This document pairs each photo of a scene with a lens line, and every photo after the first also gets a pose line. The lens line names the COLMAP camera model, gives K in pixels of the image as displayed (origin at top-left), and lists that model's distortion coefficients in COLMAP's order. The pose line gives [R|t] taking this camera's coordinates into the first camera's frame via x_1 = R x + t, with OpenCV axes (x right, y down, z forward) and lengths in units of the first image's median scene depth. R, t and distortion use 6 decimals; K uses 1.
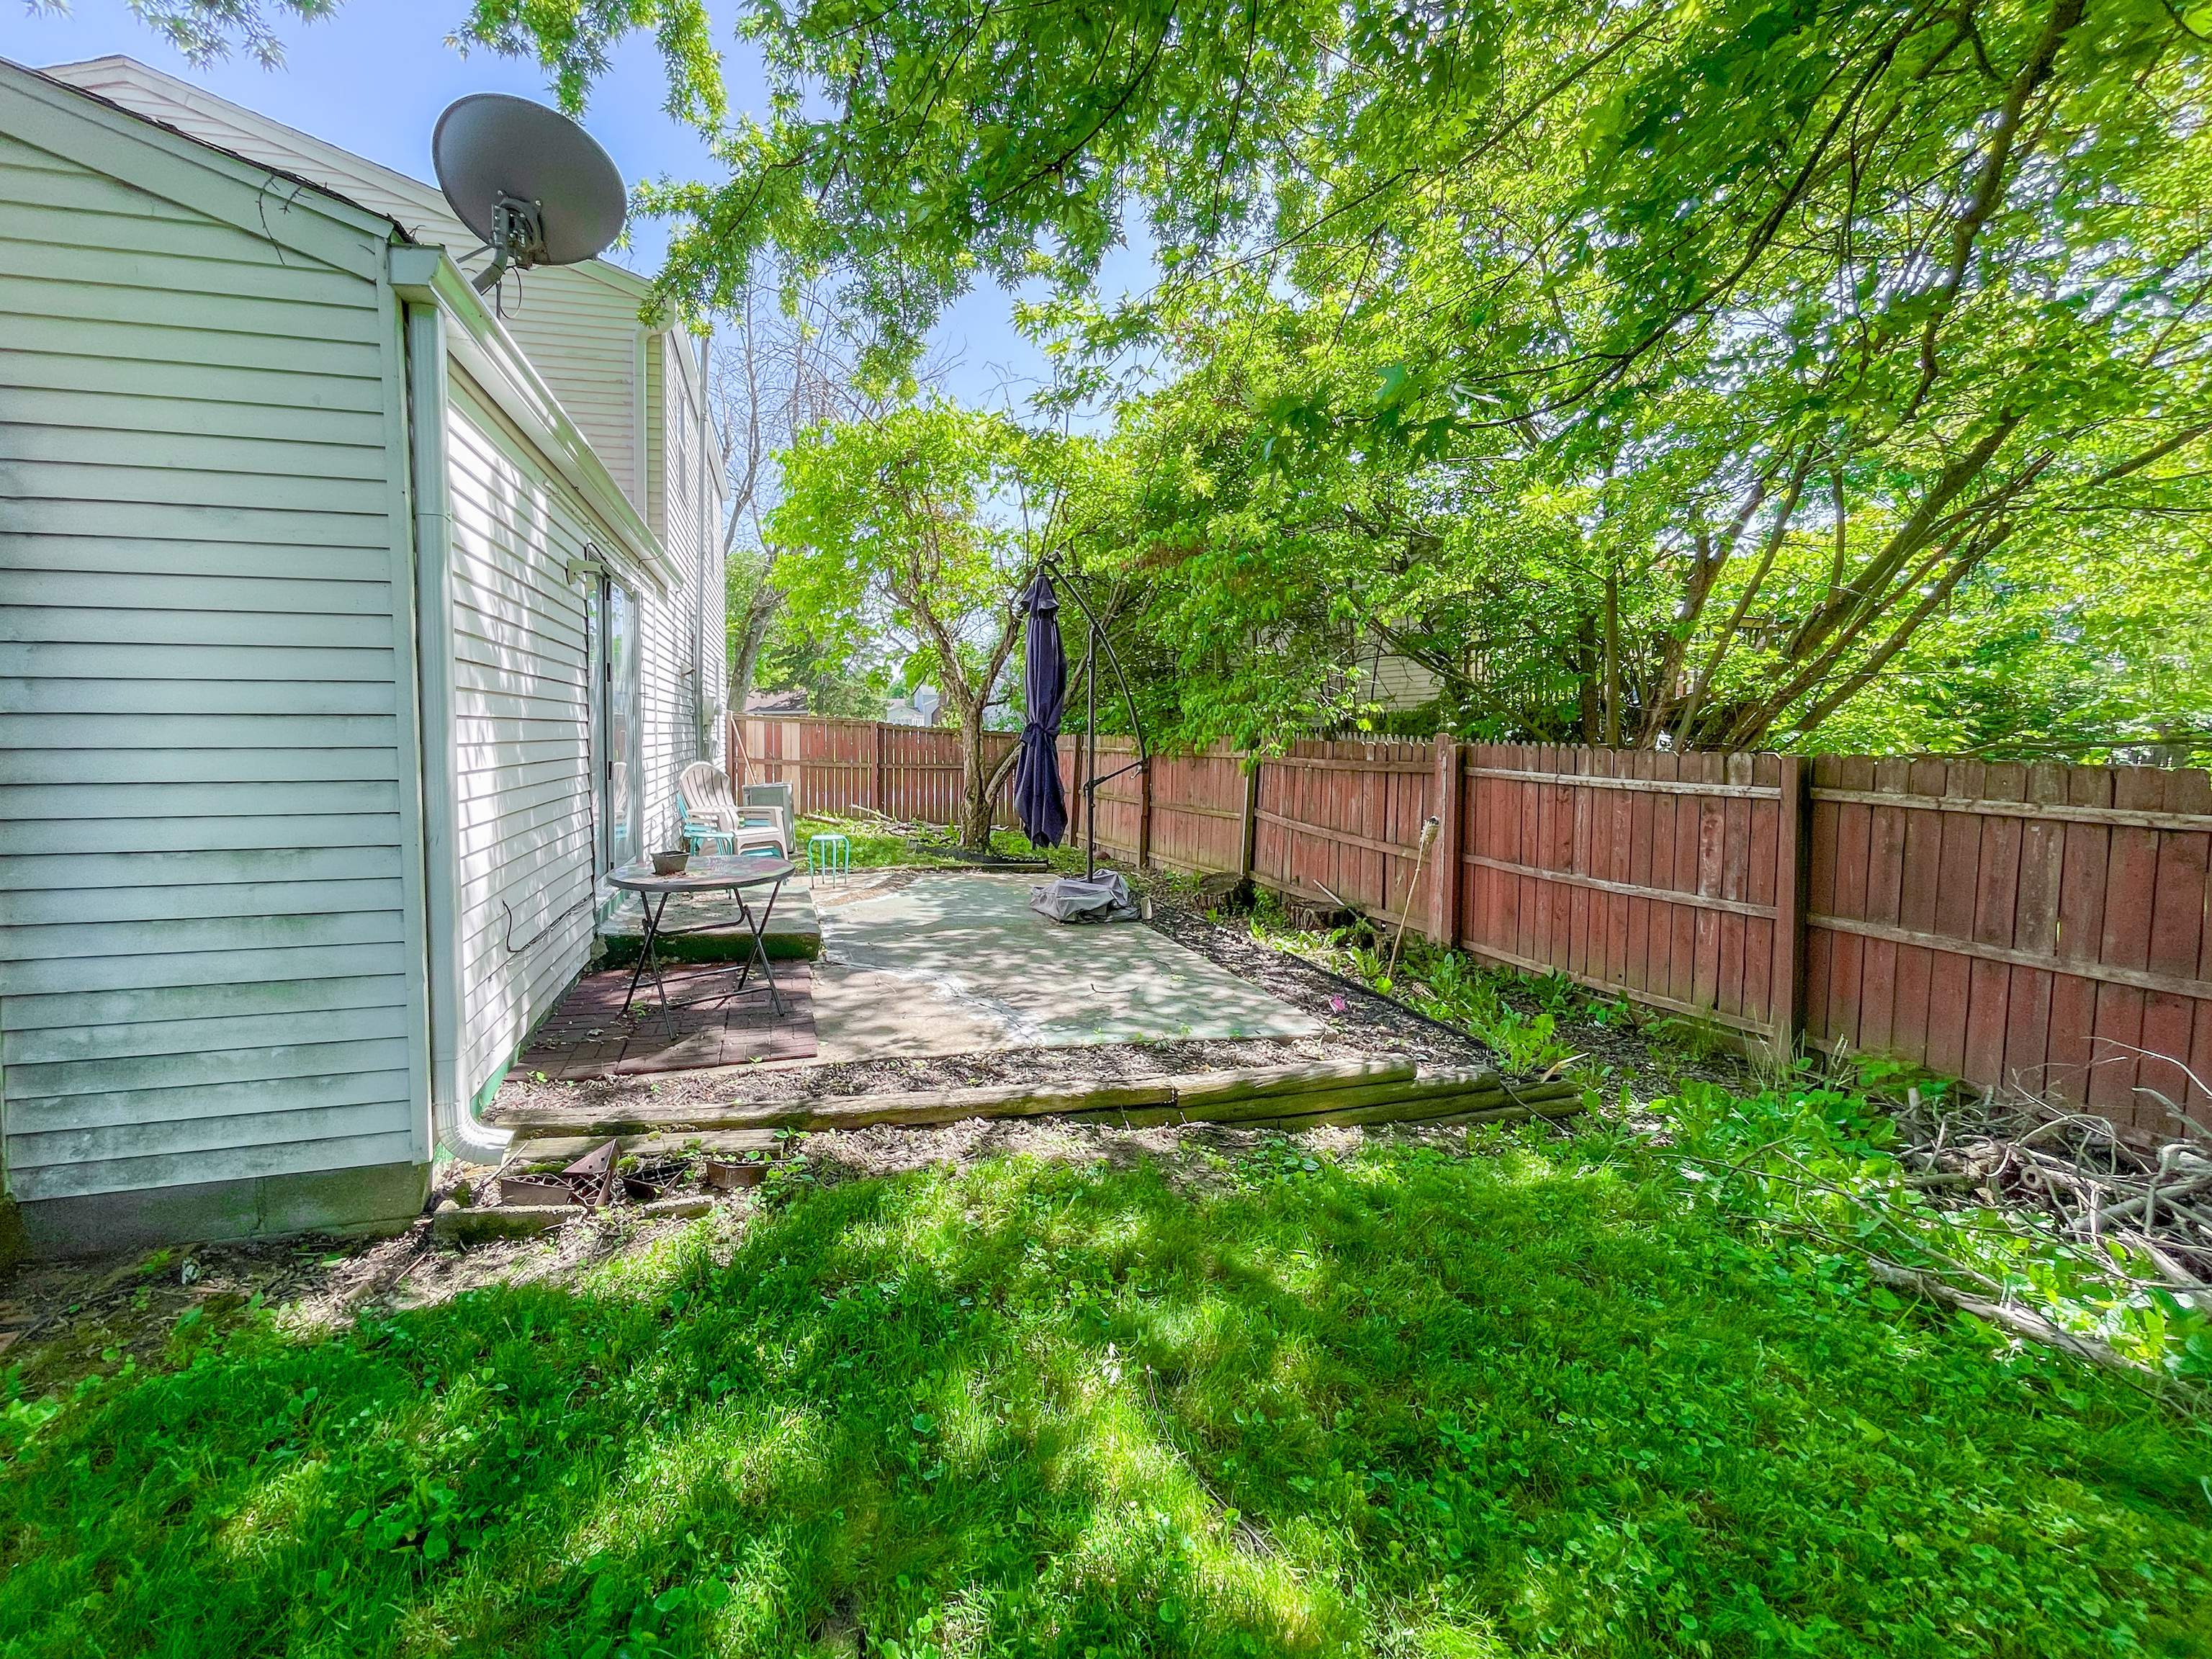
lens RADIAL K [[967.6, 0, 1061.1], [0, 967.6, 792.2], [0, 0, 1]] dist [-0.001404, 0.000349]
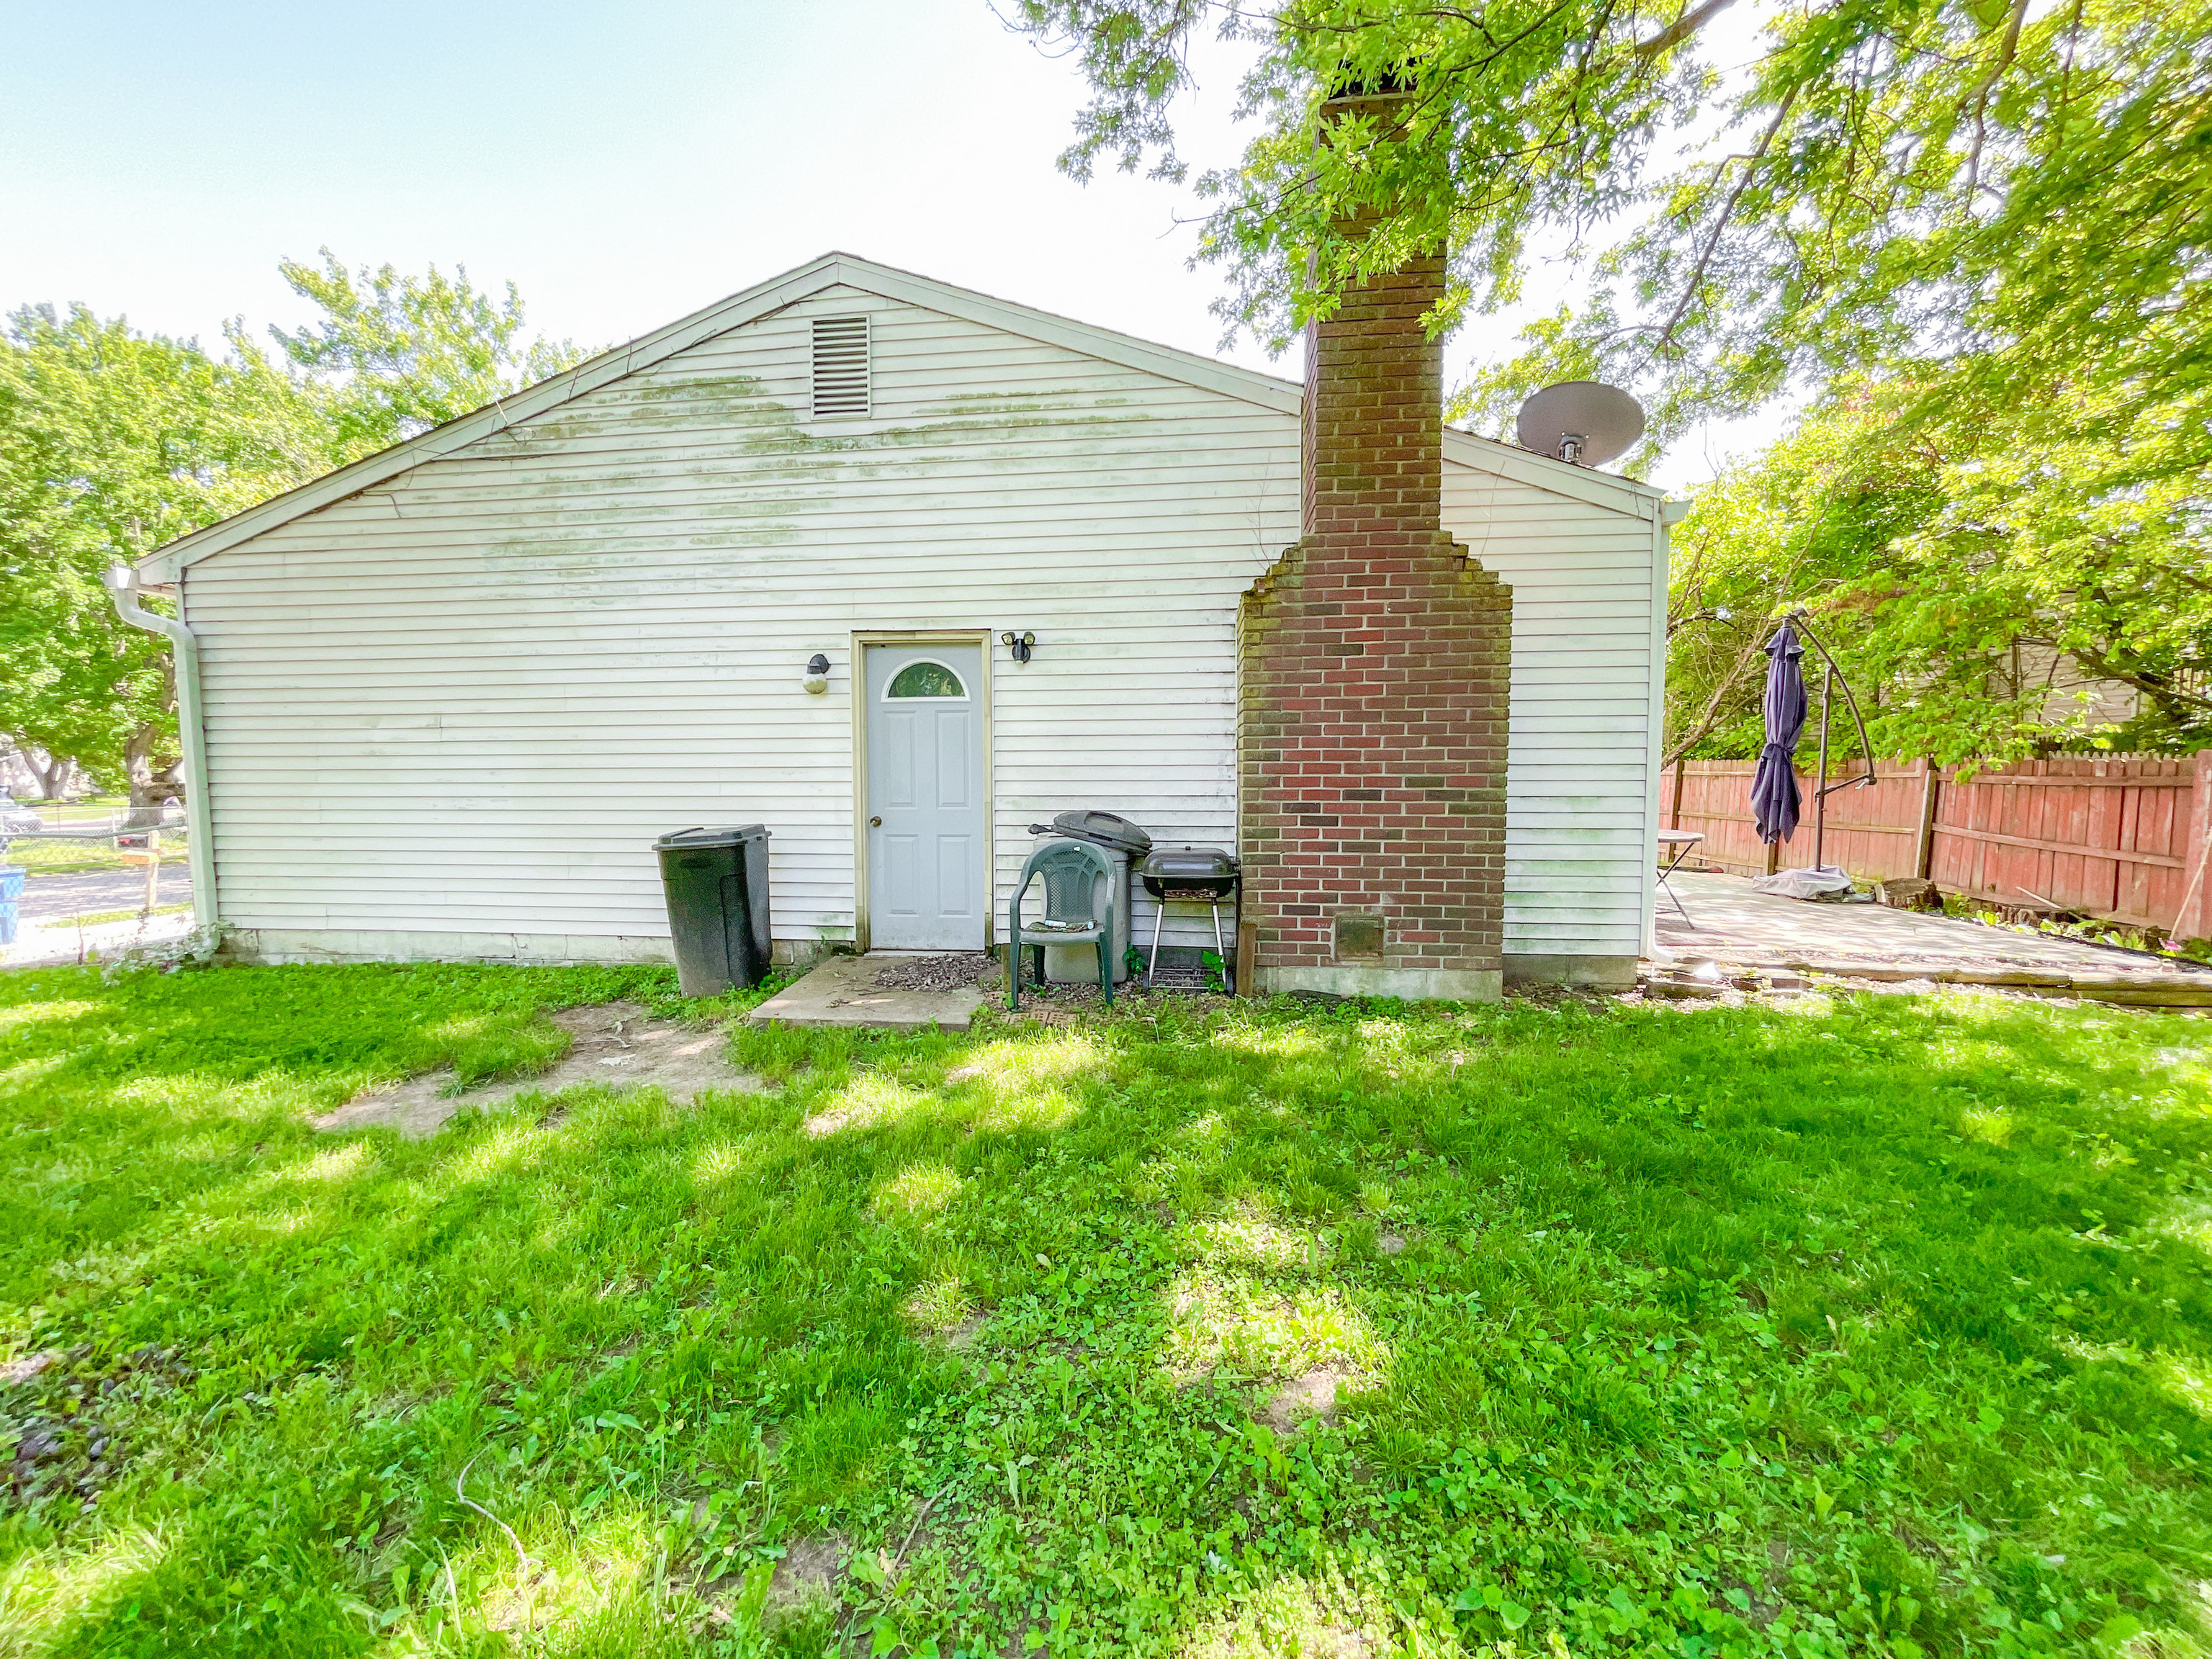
lens RADIAL K [[932.9, 0, 1113.0], [0, 932.9, 837.4], [0, 0, 1]] dist [-0.000311, -0.000112]
pose [[0.926963, 0.024712, -0.374339, -0.377011], [-0.020665, 0.999677, 0.014823, 0.051679], [0.374584, -0.006005, 0.927174, -0.468727]]
